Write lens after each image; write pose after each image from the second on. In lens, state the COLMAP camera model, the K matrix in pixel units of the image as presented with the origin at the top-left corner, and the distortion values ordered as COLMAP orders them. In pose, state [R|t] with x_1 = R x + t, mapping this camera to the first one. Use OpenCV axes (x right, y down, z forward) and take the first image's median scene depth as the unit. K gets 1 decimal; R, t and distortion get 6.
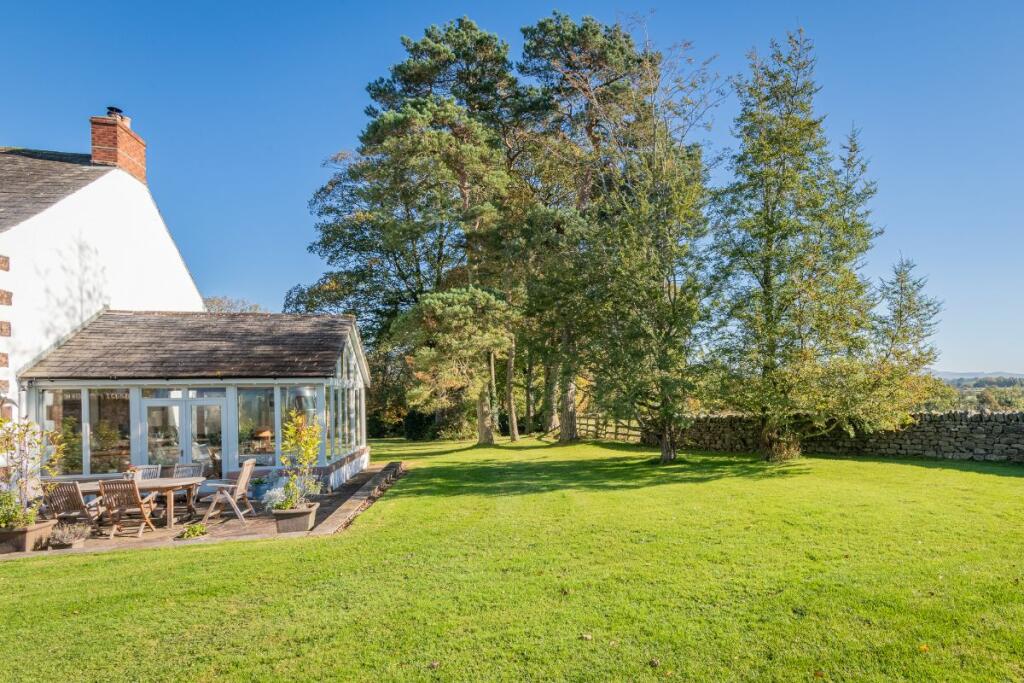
lens RADIAL K [[824.6, 0, 512.0], [0, 824.6, 341.5], [0, 0, 1]] dist [-0.005255, -0.008844]
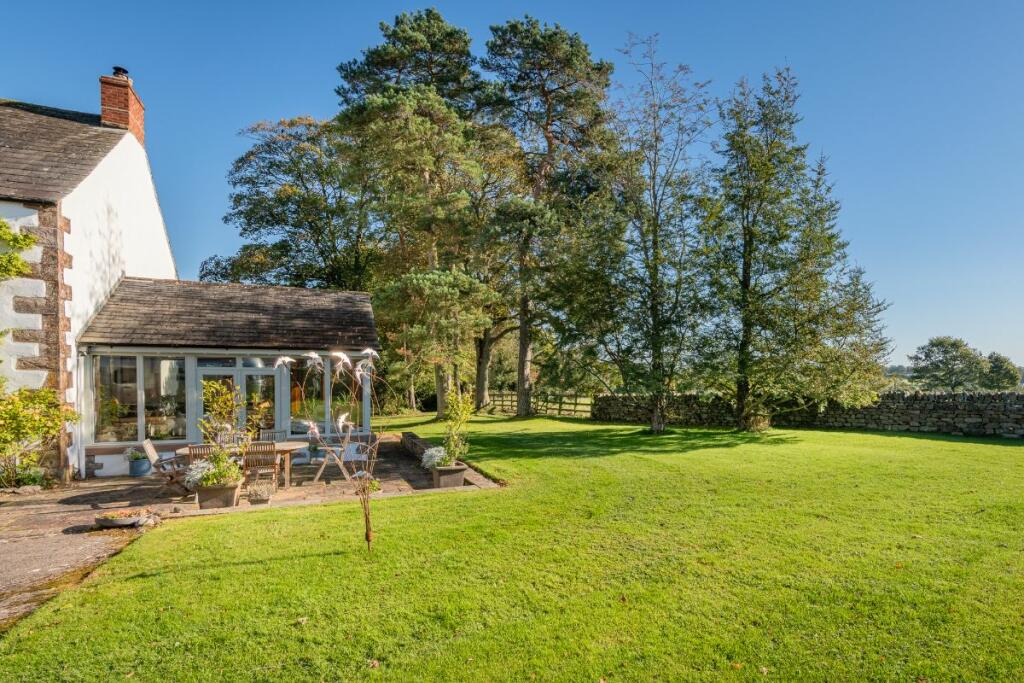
lens RADIAL K [[824.6, 0, 512.0], [0, 824.6, 341.5], [0, 0, 1]] dist [-0.005255, -0.008844]
pose [[0.973078, 0.029645, 0.228560, -0.253281], [-0.034846, 0.999217, 0.018753, 0.004571], [-0.227825, -0.026212, 0.973349, -0.062281]]
